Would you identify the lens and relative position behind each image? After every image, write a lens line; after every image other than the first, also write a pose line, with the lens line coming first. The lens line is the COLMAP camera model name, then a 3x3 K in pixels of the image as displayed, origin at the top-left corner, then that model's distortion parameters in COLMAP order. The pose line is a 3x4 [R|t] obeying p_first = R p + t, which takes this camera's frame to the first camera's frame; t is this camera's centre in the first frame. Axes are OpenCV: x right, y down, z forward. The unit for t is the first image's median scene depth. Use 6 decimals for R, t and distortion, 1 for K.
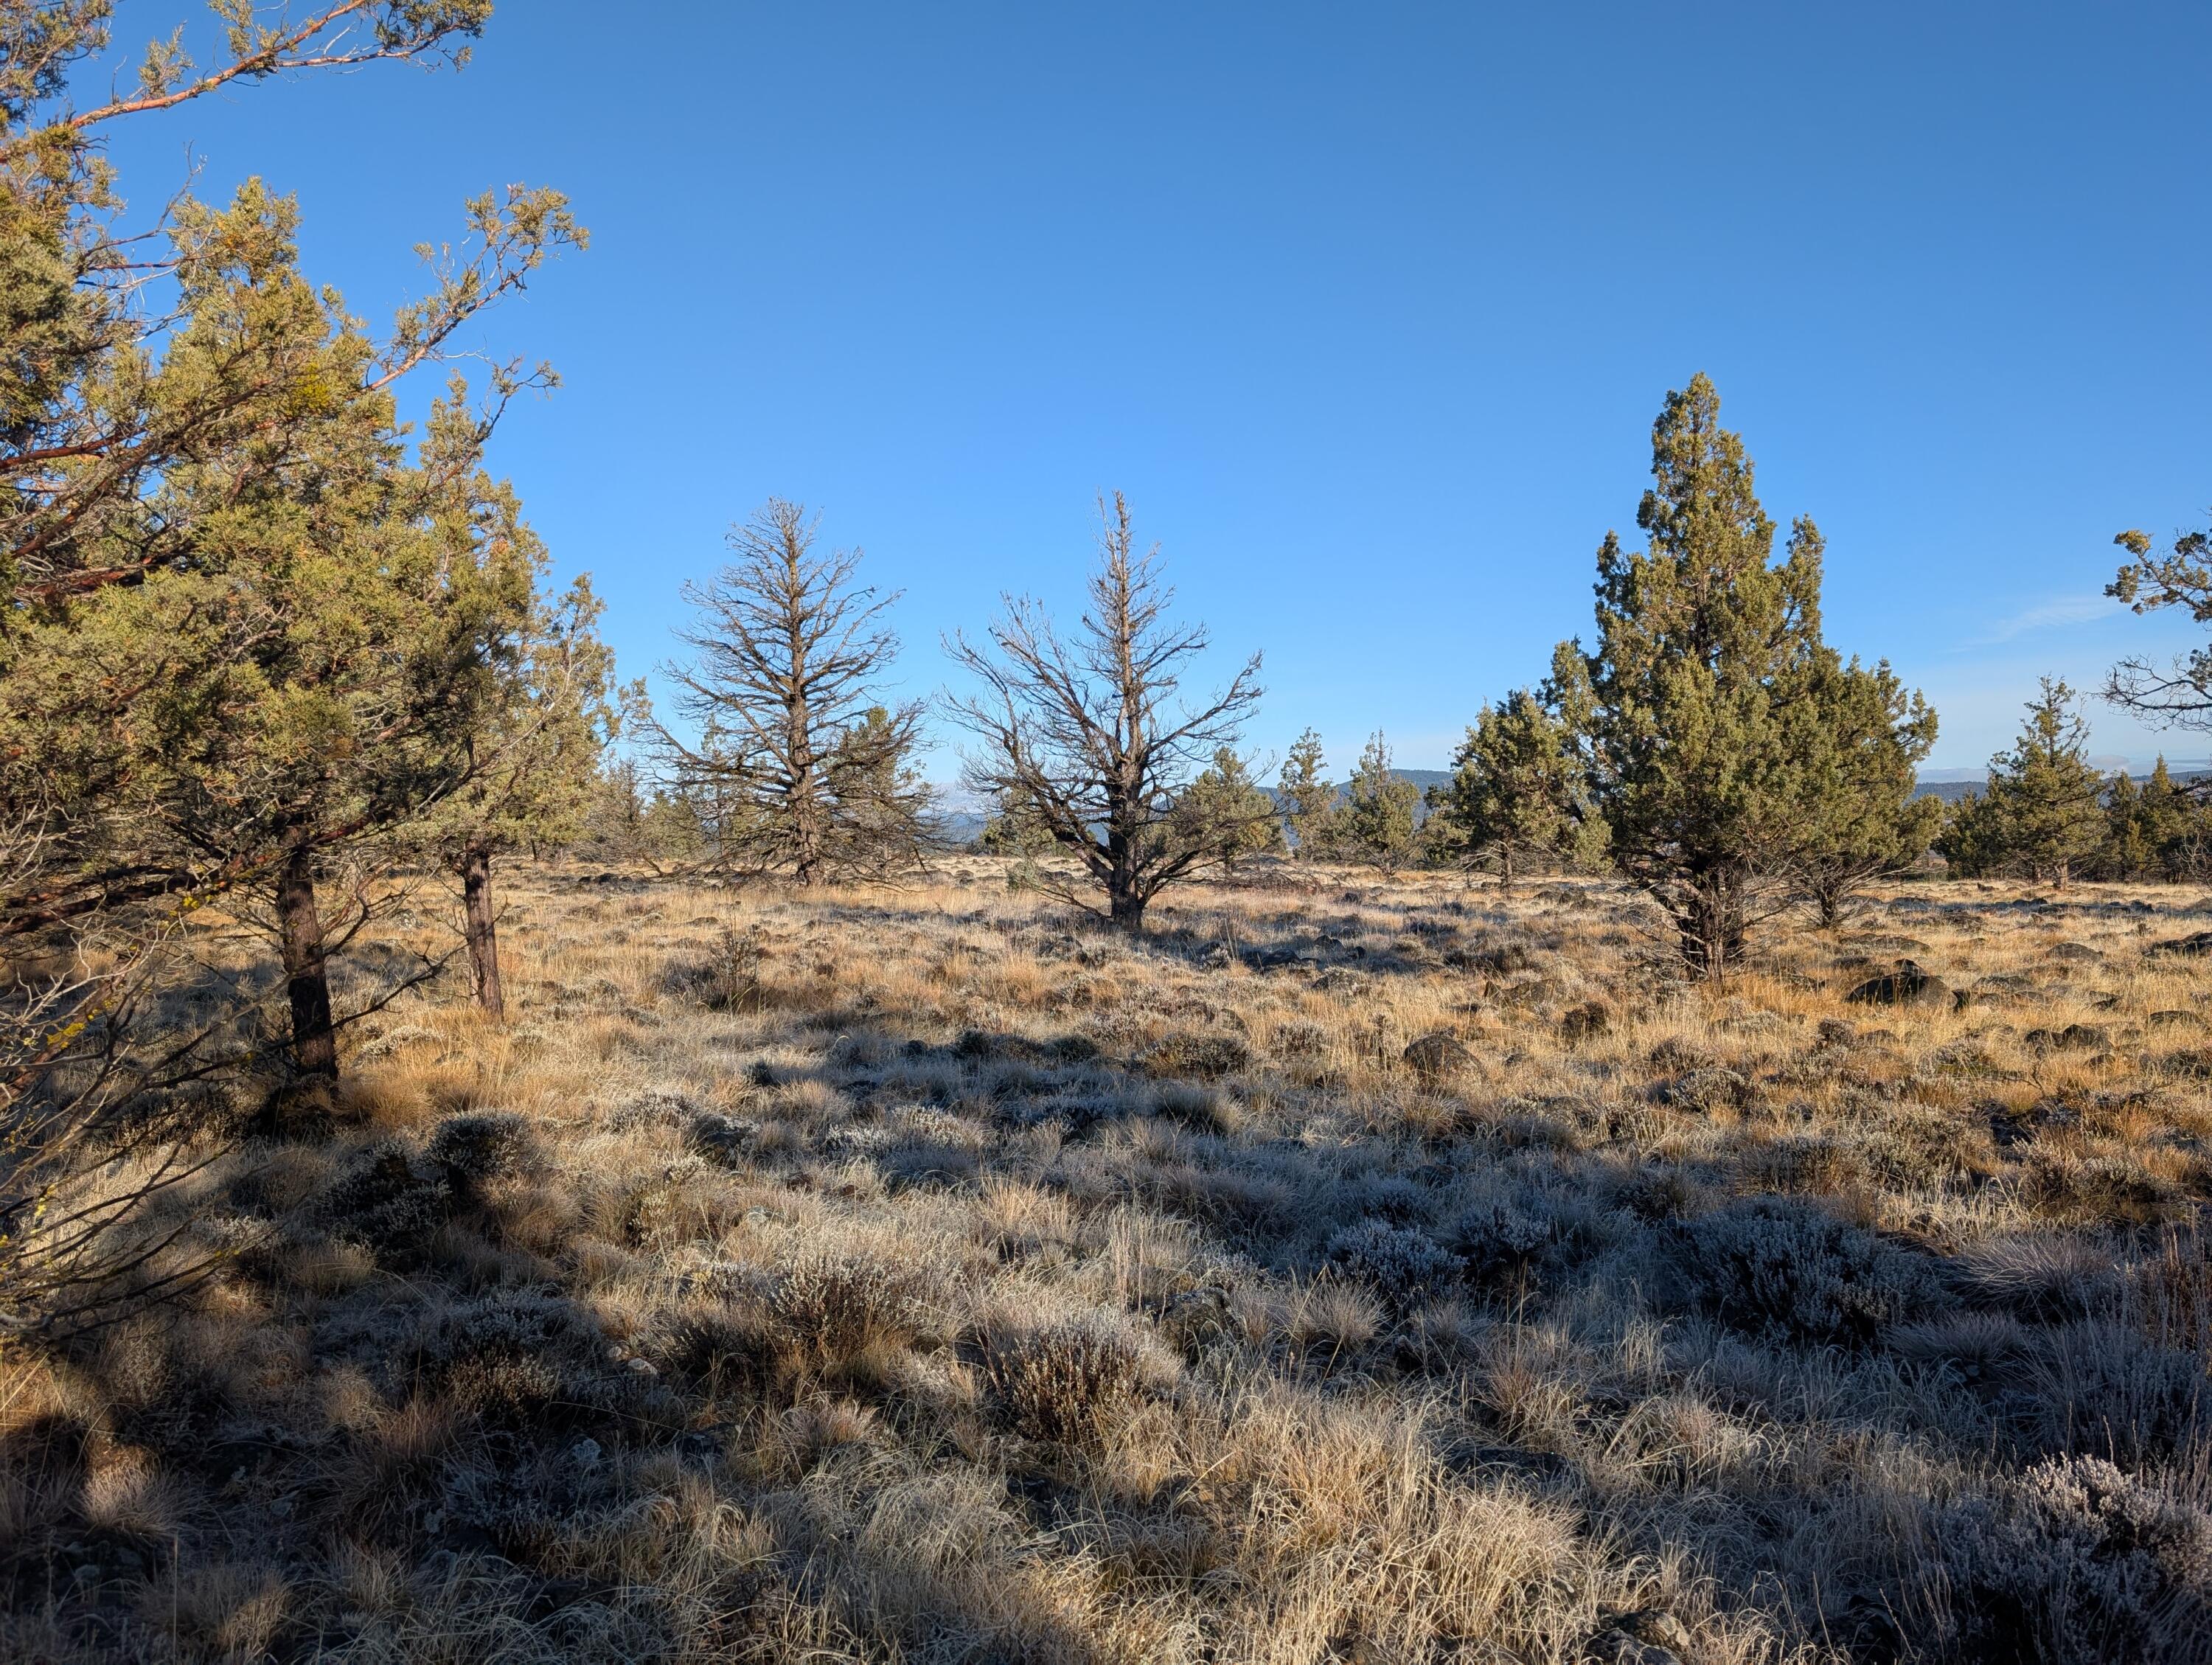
lens RADIAL K [[1621.9, 0, 1111.1], [0, 1621.9, 808.1], [0, 0, 1]] dist [0.032840, -0.041917]
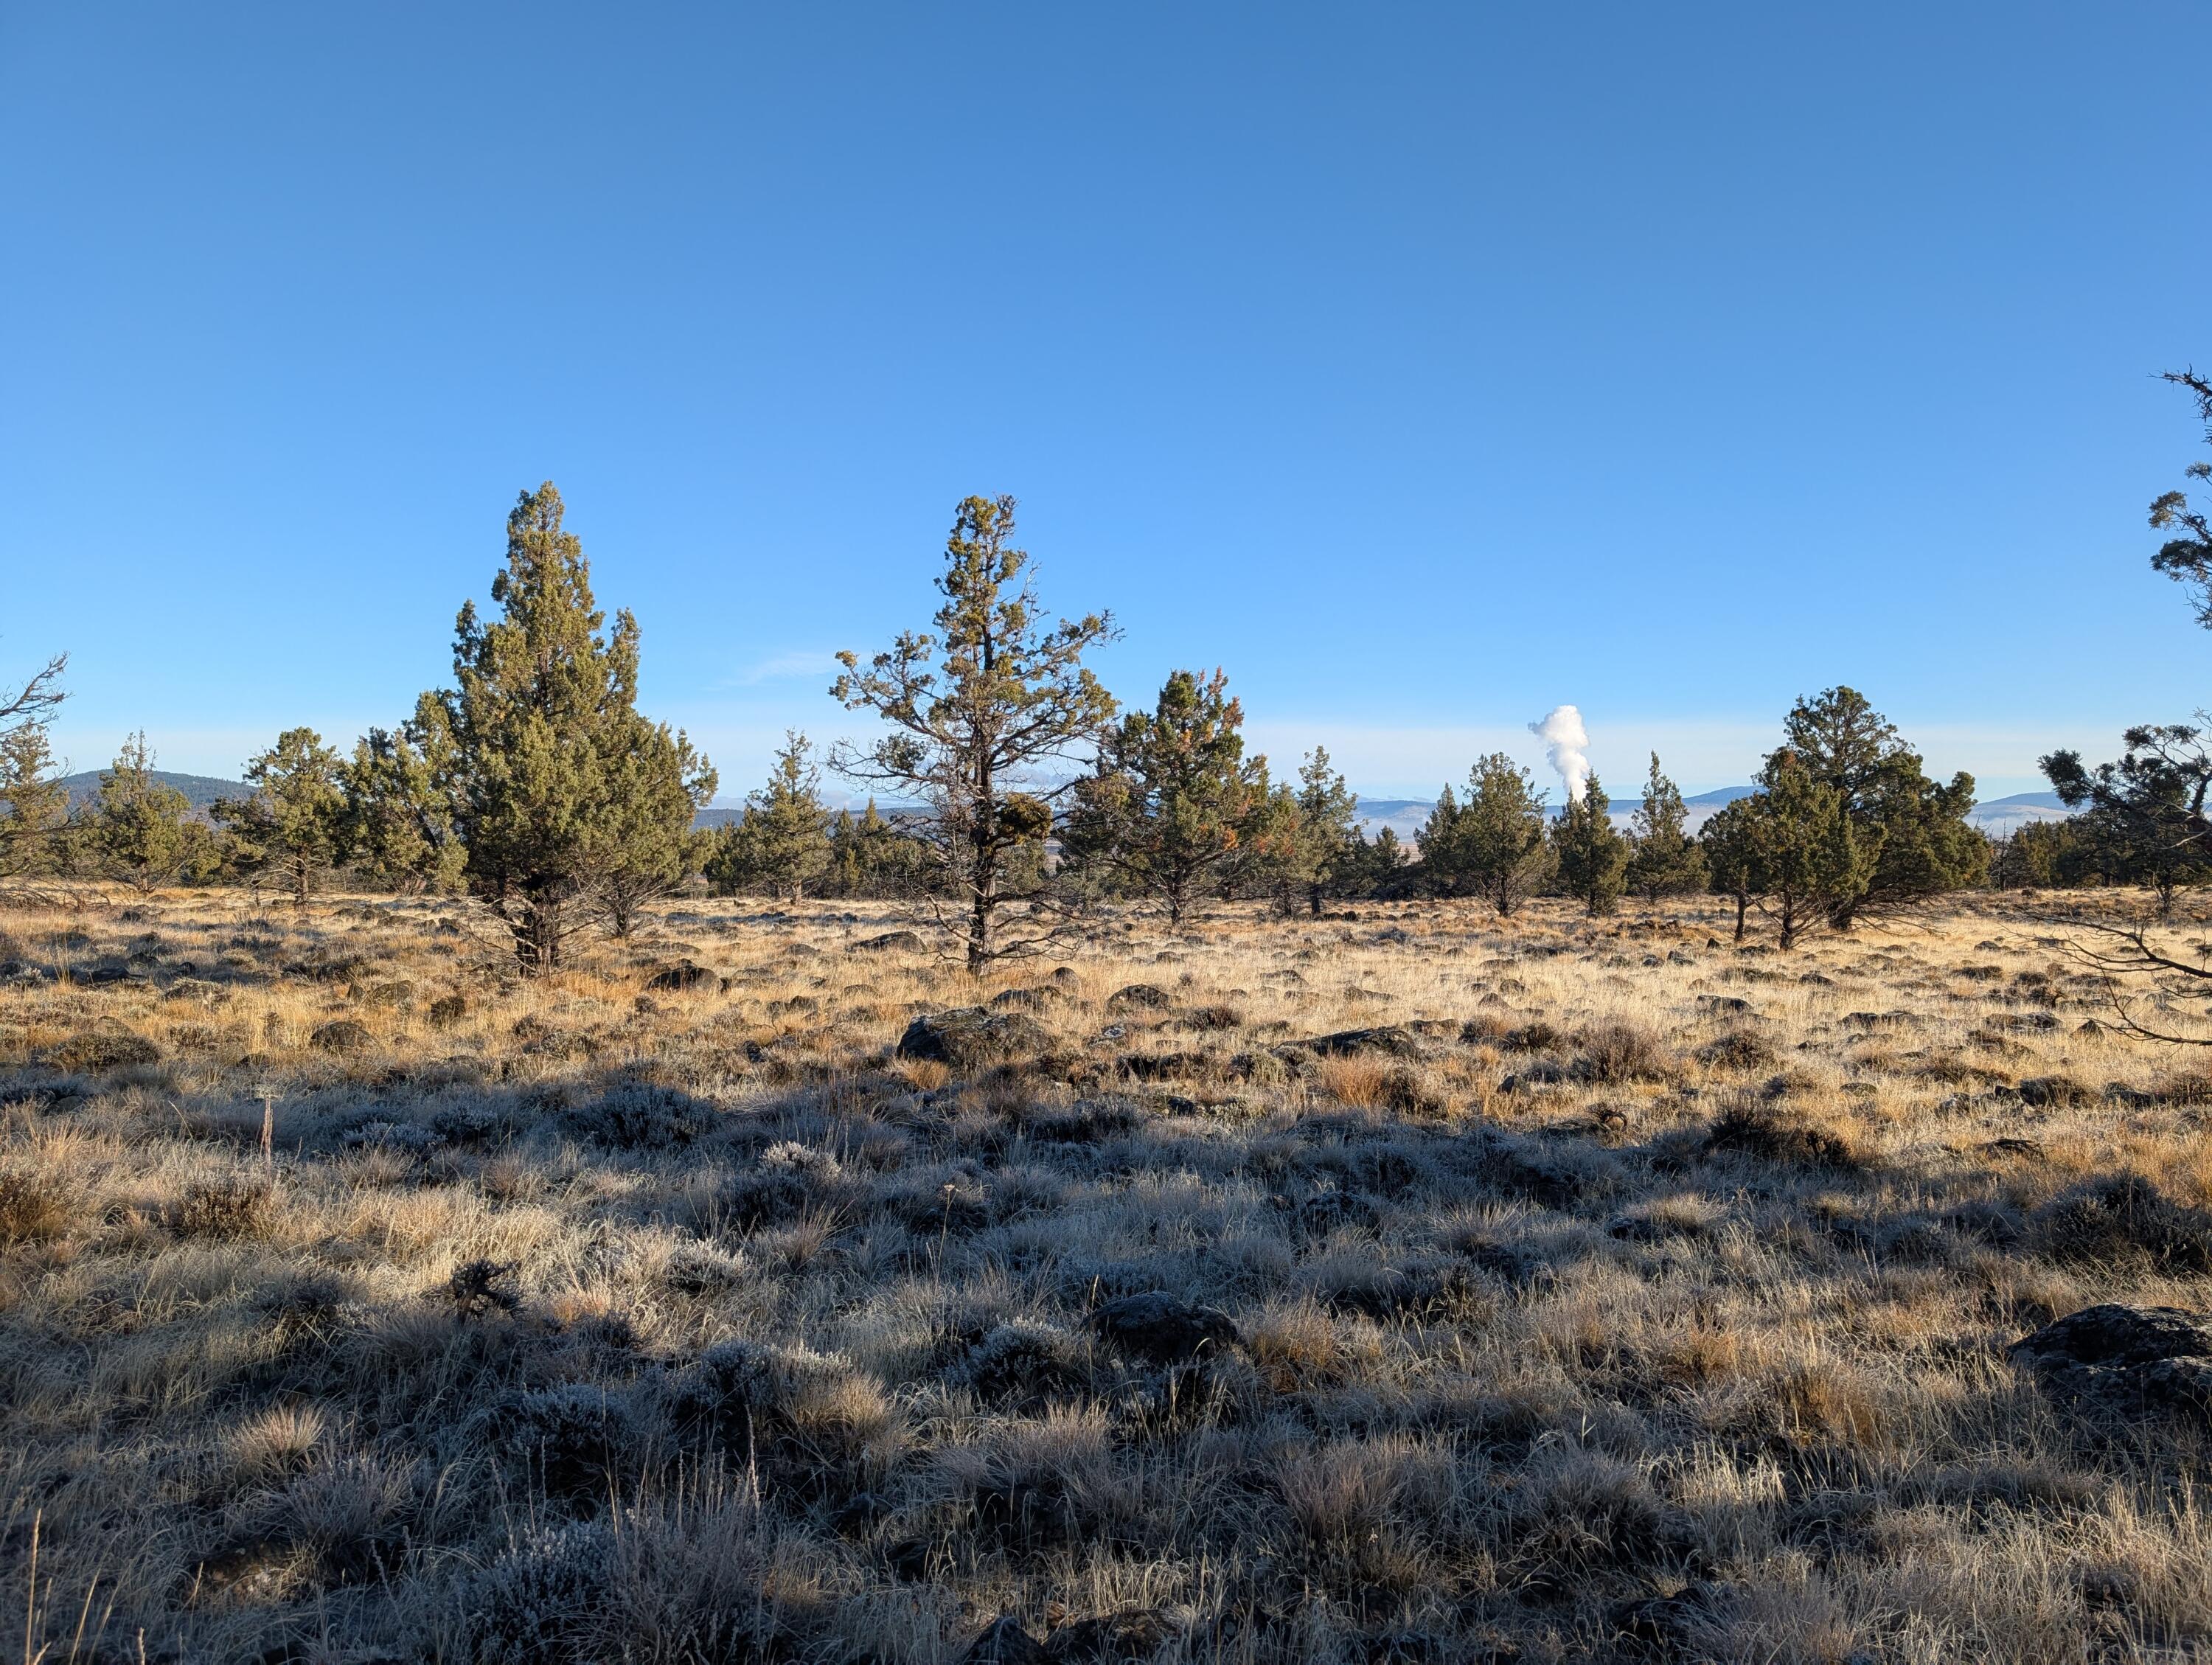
lens RADIAL K [[1621.9, 0, 1111.1], [0, 1621.9, 808.1], [0, 0, 1]] dist [0.032840, -0.041917]
pose [[0.753698, 0.037494, 0.656151, -0.112604], [-0.030255, 0.999292, -0.022349, -0.007117], [-0.656524, -0.003008, 0.754299, -0.198799]]
